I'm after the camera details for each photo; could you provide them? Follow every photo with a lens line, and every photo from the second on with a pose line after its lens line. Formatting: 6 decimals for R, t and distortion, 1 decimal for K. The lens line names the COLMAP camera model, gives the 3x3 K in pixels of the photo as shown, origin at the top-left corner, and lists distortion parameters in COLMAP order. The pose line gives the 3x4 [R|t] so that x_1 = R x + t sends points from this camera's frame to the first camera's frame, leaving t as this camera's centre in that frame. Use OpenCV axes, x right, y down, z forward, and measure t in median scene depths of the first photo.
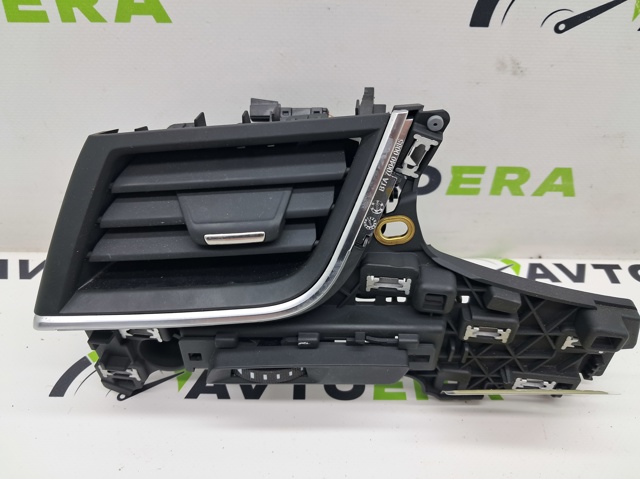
lens RADIAL K [[502.2, 0, 320.0], [0, 502.2, 239.5], [0, 0, 1]] dist [-0.046408, 0.057022]
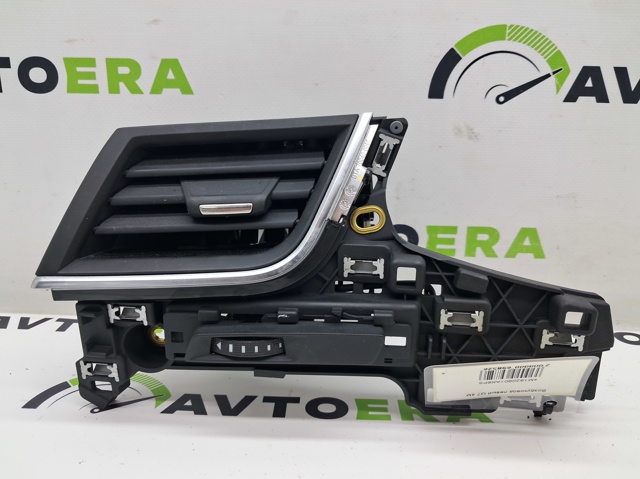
lens RADIAL K [[491.6, 0, 317.0], [0, 491.6, 238.2], [0, 0, 1]] dist [-0.001168, -0.003243]
pose [[0.999702, 0.011961, -0.021292, 0.053468], [-0.019546, 0.914588, -0.403915, 0.432538], [0.014642, 0.404210, 0.914549, -0.000677]]
